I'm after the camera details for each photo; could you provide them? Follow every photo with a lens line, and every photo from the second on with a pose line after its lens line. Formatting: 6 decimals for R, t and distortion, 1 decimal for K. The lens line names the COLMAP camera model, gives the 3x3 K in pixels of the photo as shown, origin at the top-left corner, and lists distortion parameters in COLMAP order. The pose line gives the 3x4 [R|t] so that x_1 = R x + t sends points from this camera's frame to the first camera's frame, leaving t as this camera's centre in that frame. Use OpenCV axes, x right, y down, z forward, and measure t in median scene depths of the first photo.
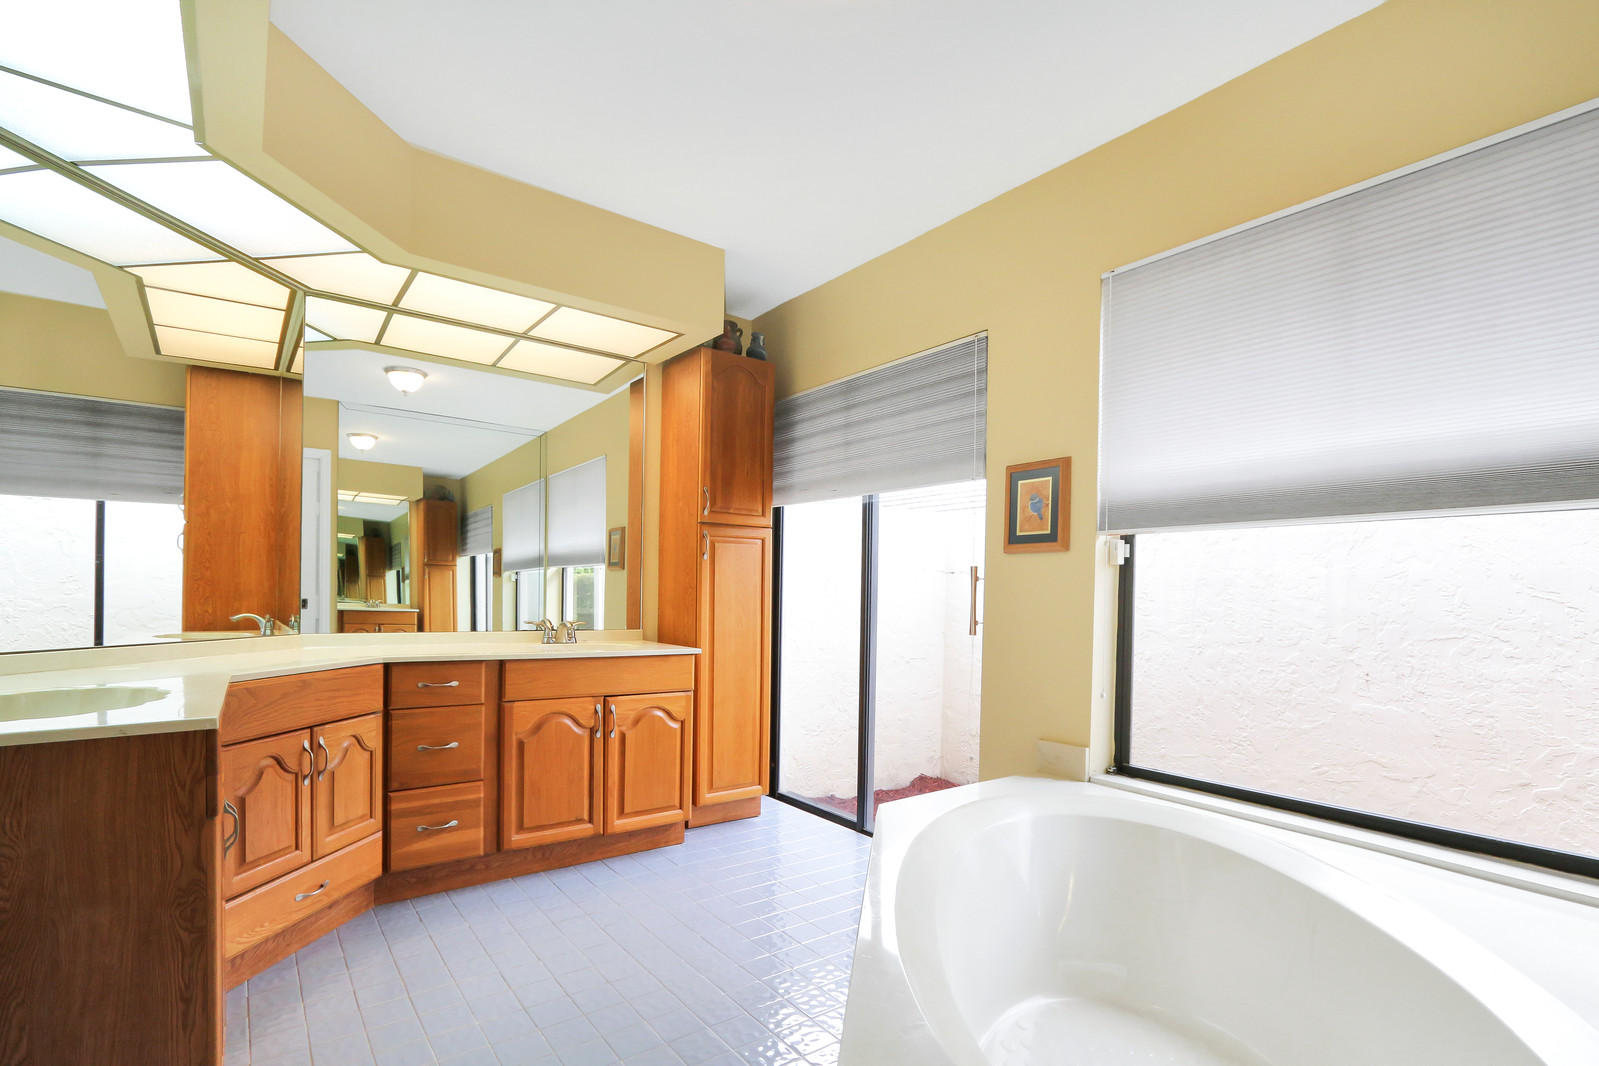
lens RADIAL K [[757.0, 0, 786.5], [0, 757.0, 595.8], [0, 0, 1]] dist [-0.018885, 0.000313]
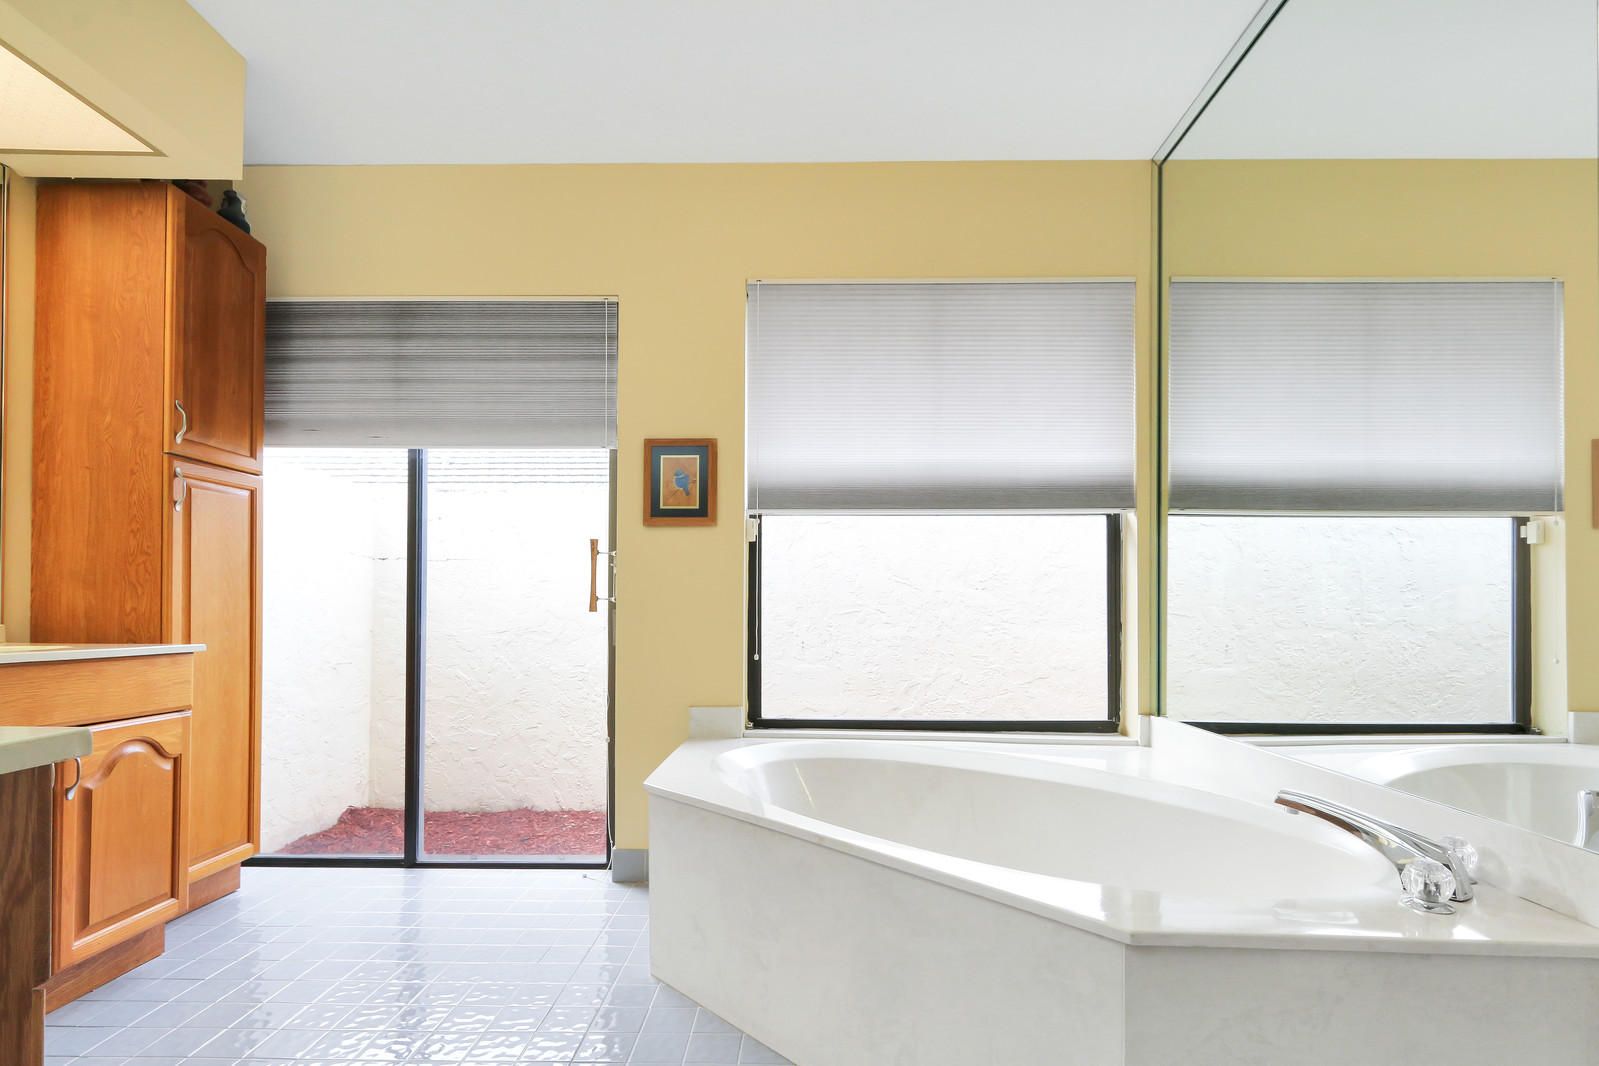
lens RADIAL K [[796.8, 0, 802.3], [0, 796.8, 591.0], [0, 0, 1]] dist [0.000684, 0.000388]
pose [[0.611074, 0.005516, 0.791554, -0.364288], [0.008737, 0.999868, -0.013712, 0.039949], [-0.791525, 0.015295, 0.610945, 0.173409]]
